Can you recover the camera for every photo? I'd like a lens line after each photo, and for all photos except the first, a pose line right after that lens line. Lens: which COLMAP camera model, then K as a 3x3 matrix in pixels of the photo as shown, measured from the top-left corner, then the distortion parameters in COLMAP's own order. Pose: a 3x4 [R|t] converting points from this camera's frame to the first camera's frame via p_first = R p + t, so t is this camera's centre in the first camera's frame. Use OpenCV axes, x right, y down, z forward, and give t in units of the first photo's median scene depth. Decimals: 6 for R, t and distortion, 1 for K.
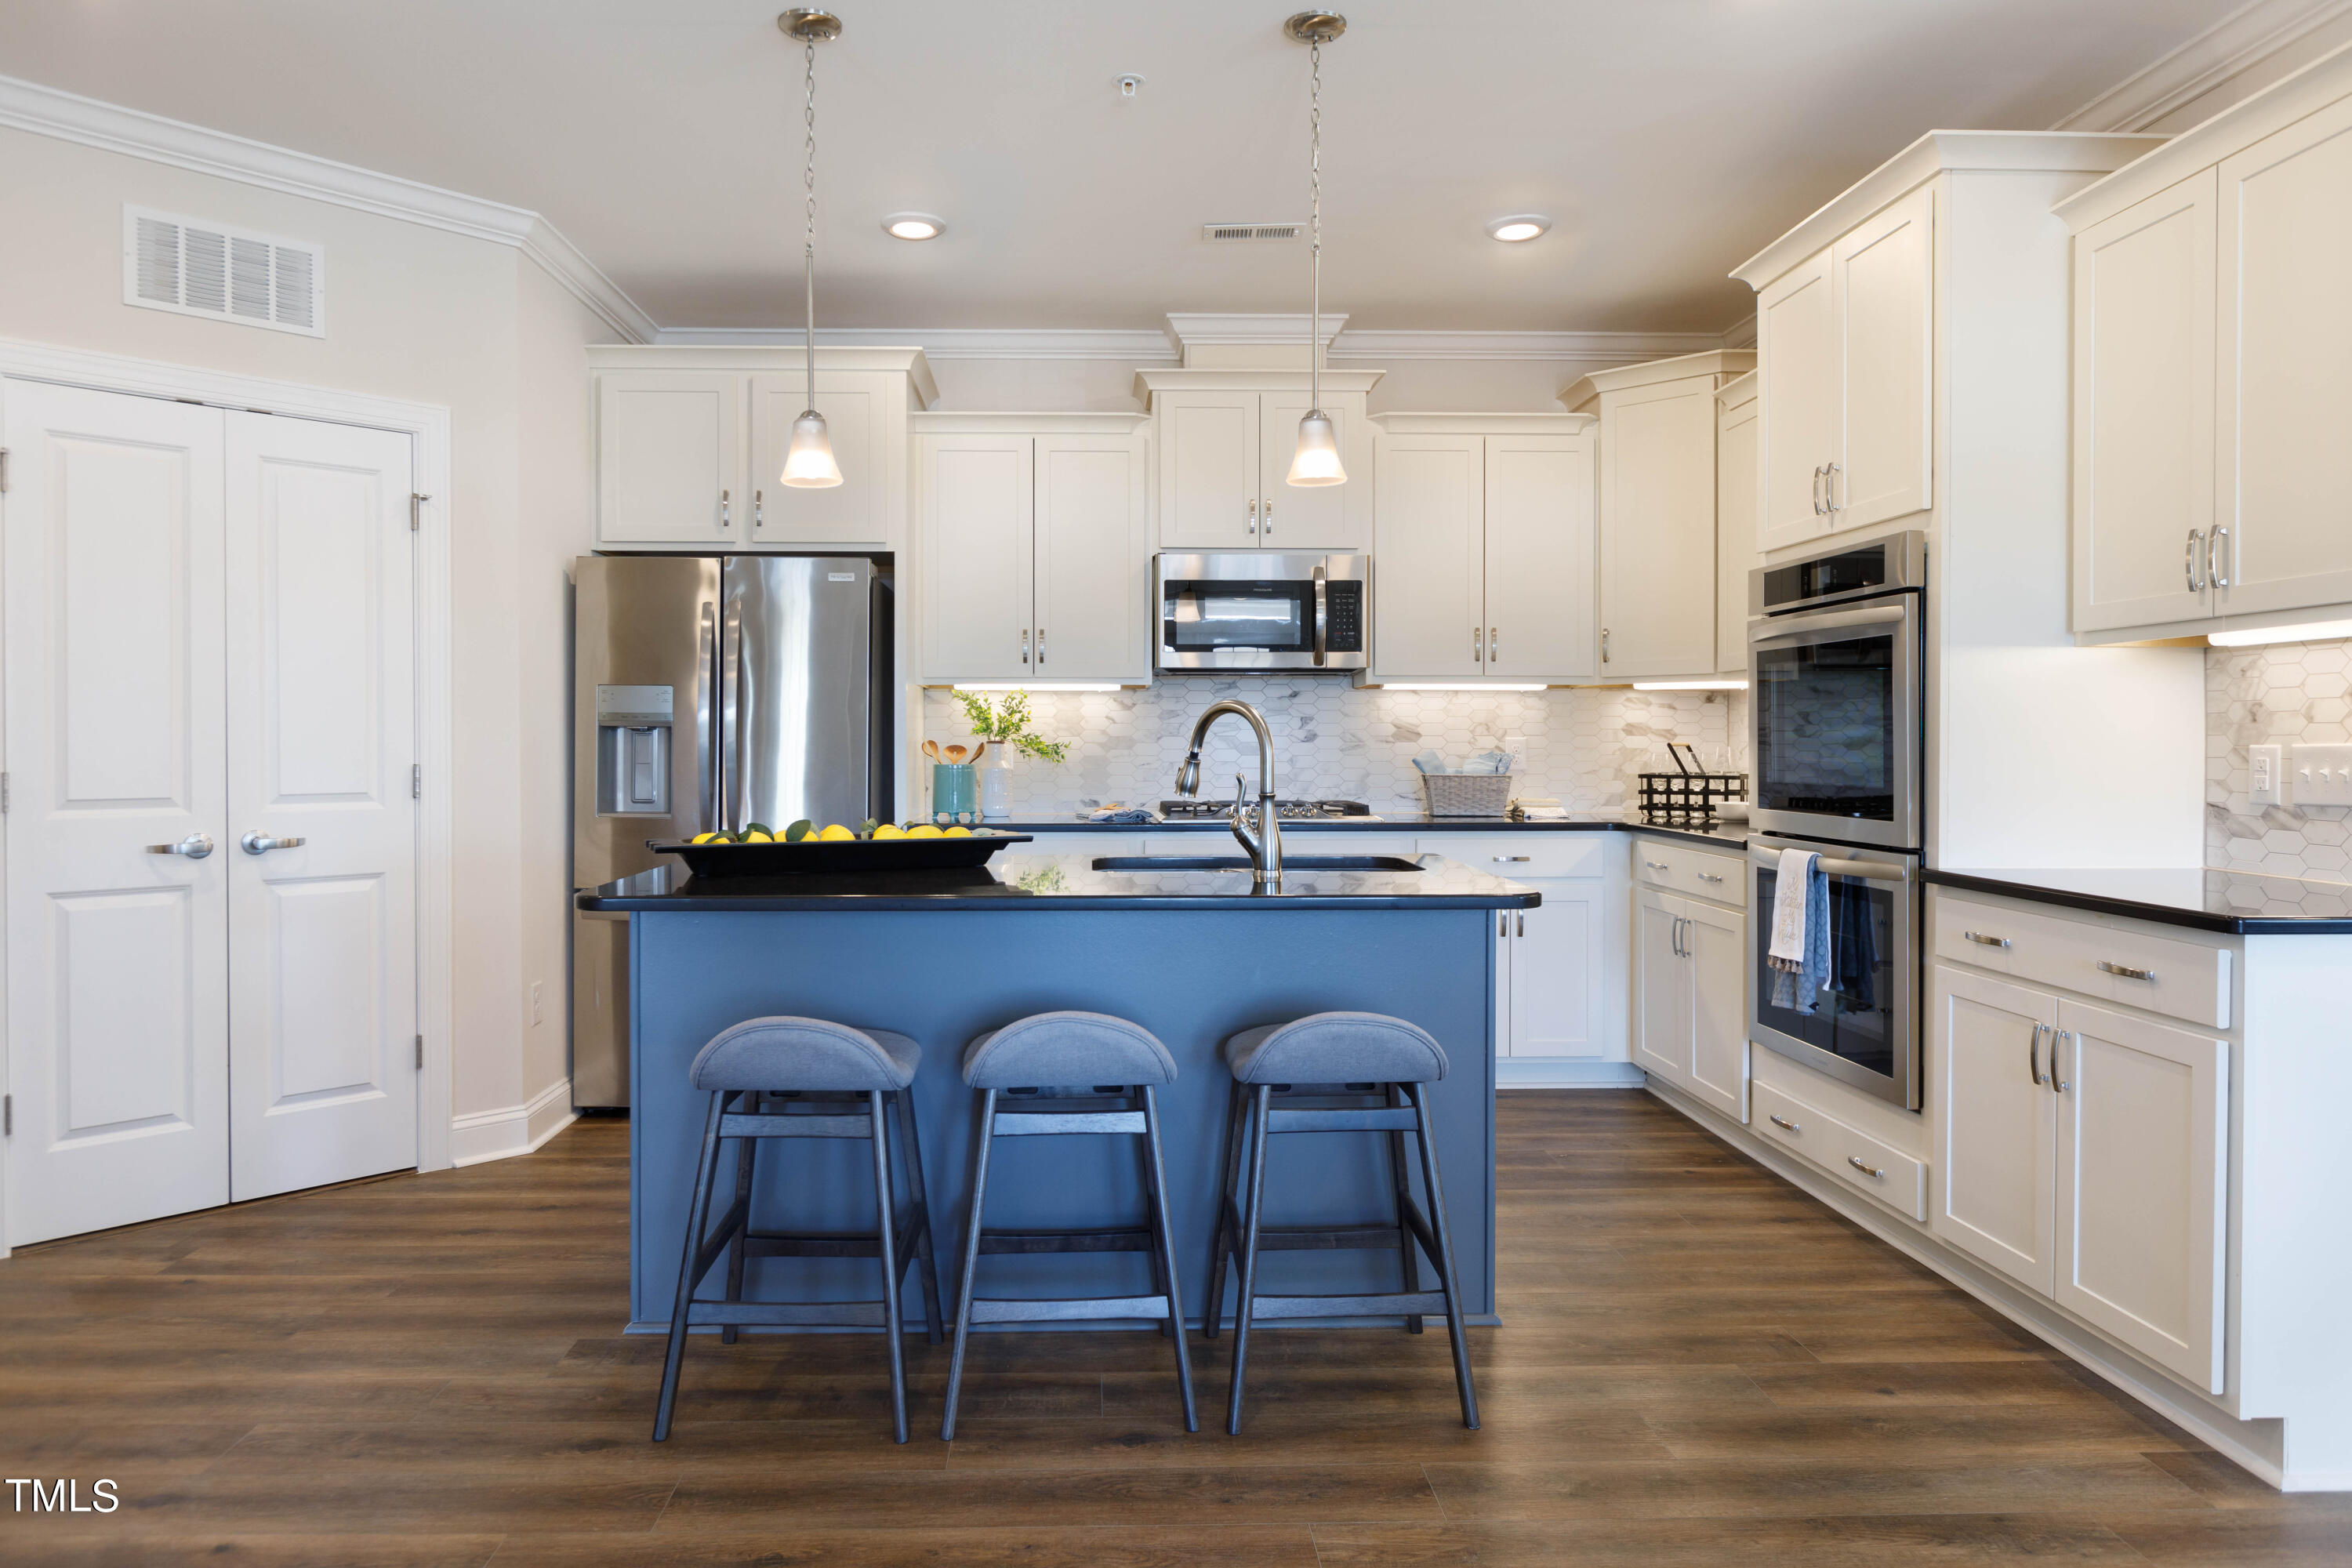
lens RADIAL K [[1524.4, 0, 1171.7], [0, 1524.4, 772.3], [0, 0, 1]] dist [0.000652, -0.002833]
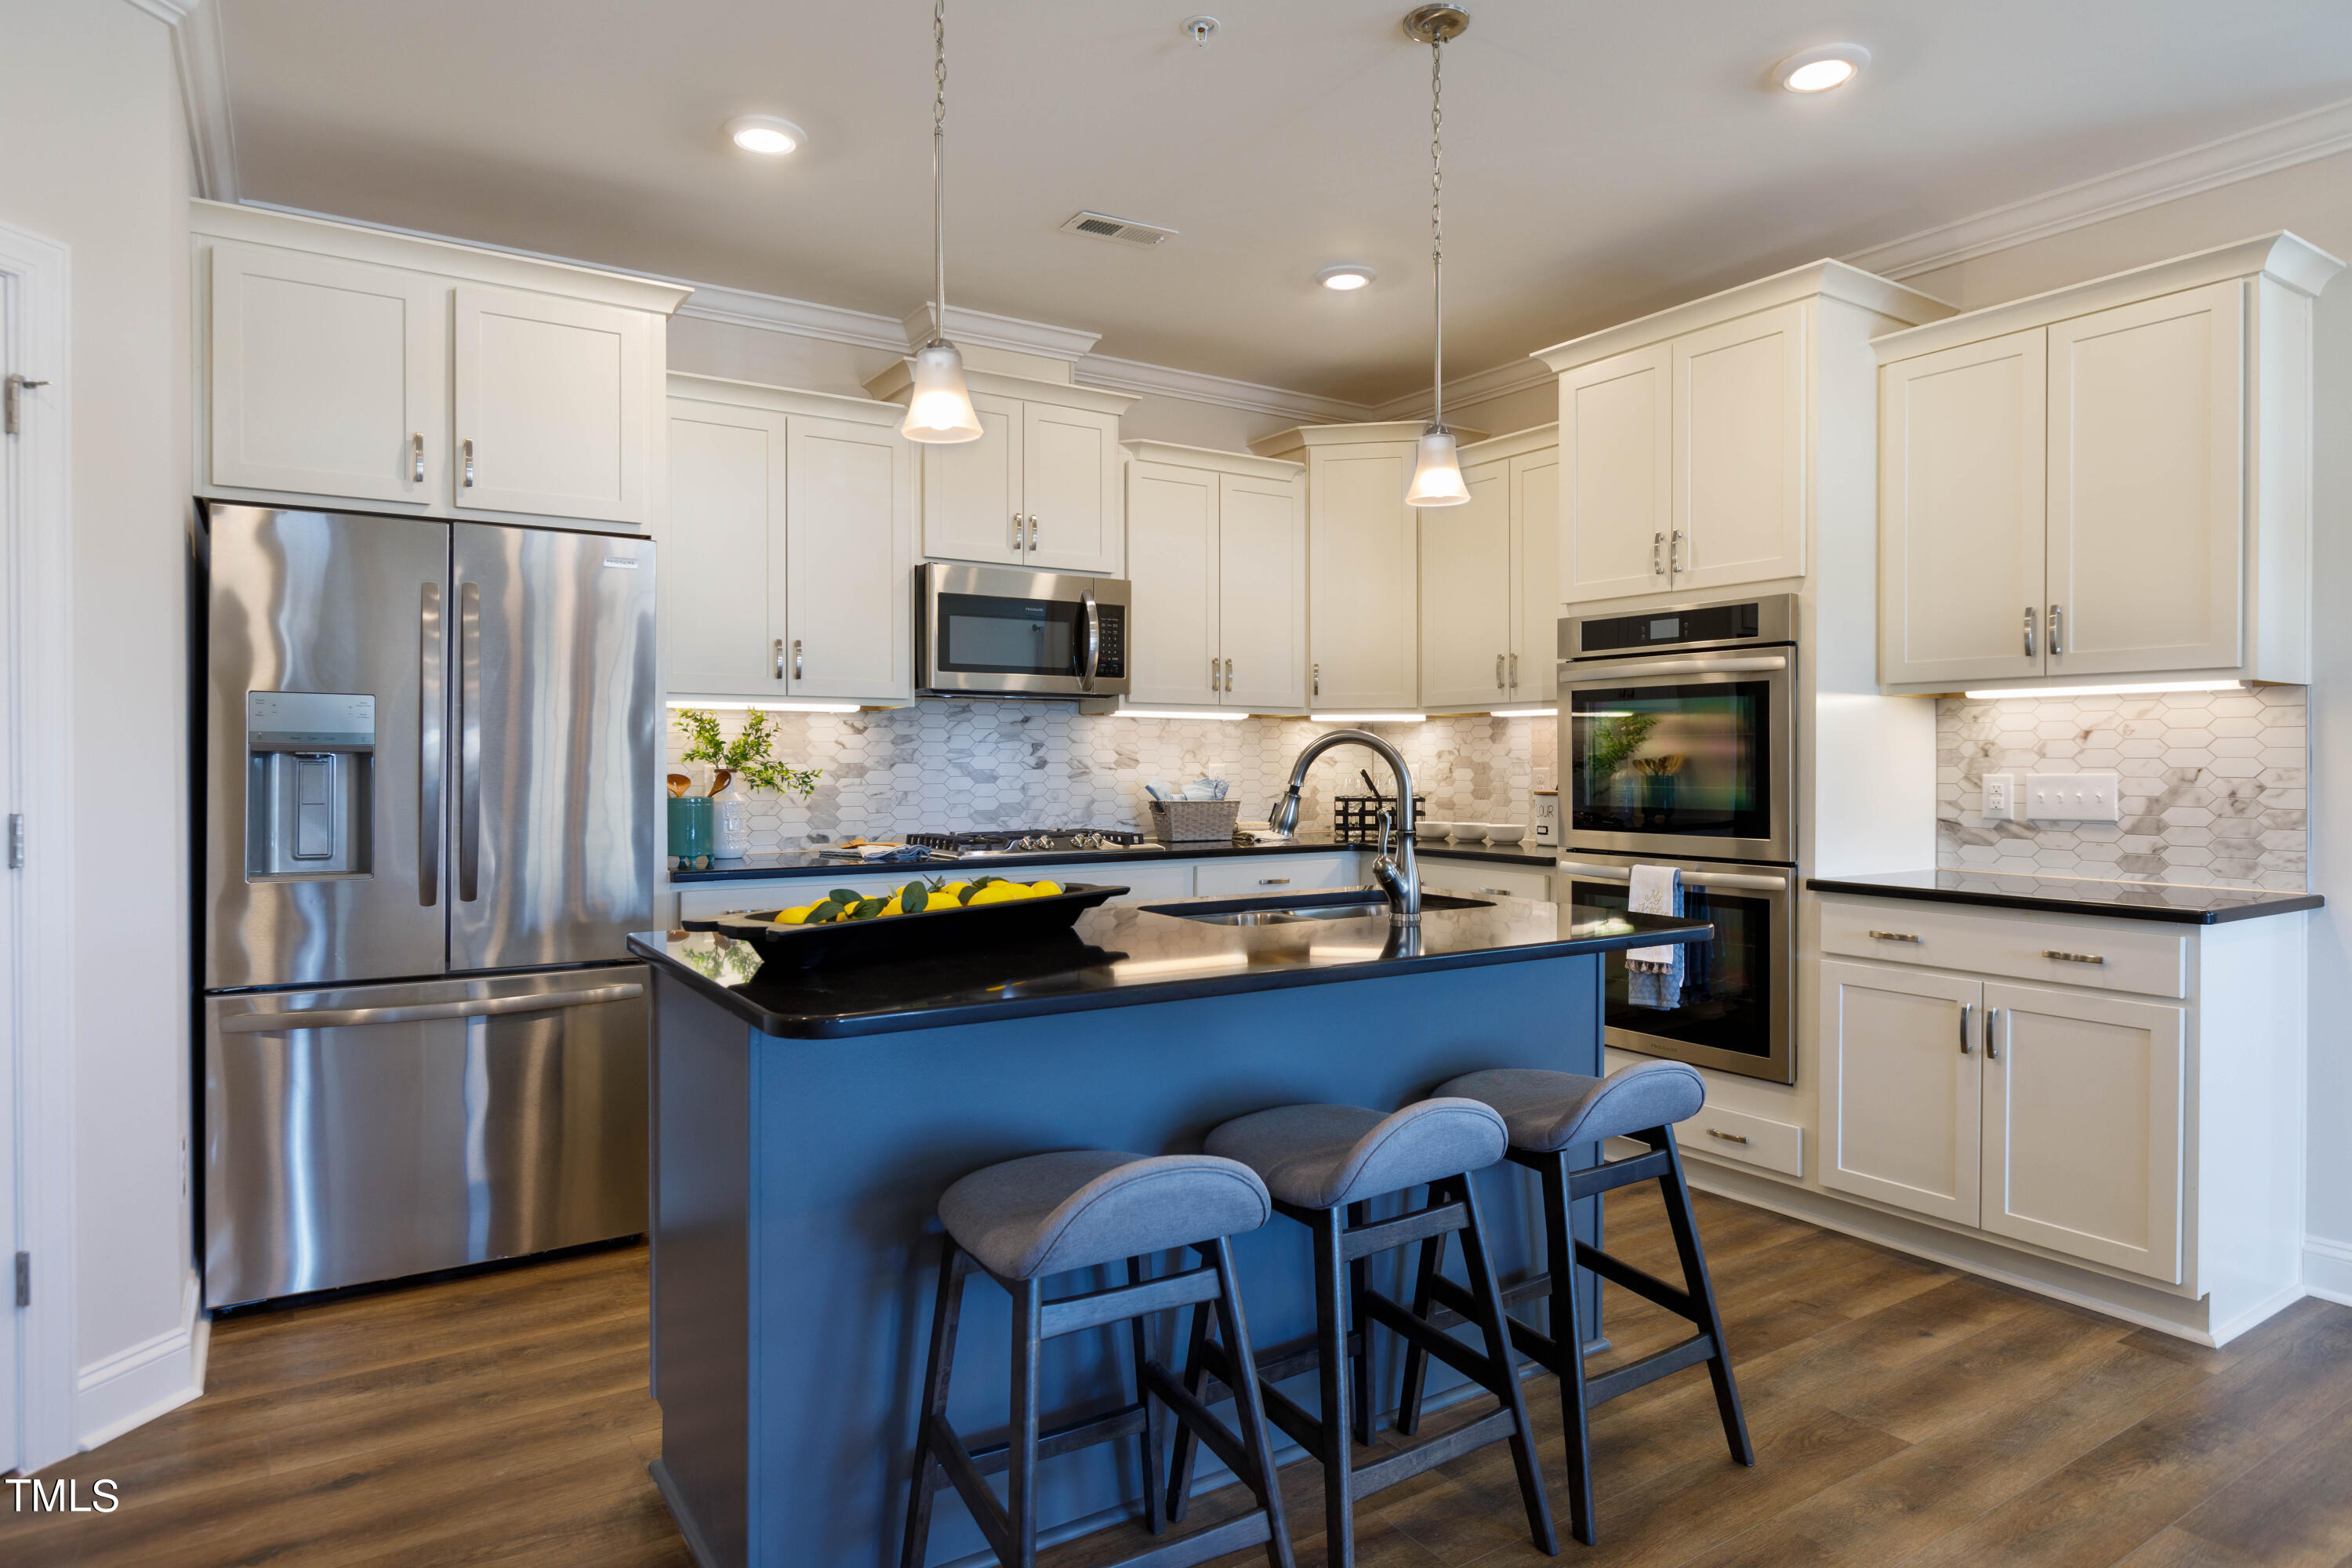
lens RADIAL K [[1360.7, 0, 1181.4], [0, 1360.7, 779.2], [0, 0, 1]] dist [-0.001378, -0.003130]
pose [[0.850519, -0.006169, 0.525908, -0.443455], [0.009523, 0.999948, -0.003672, -0.014277], [-0.525858, 0.008131, 0.850533, 0.330904]]
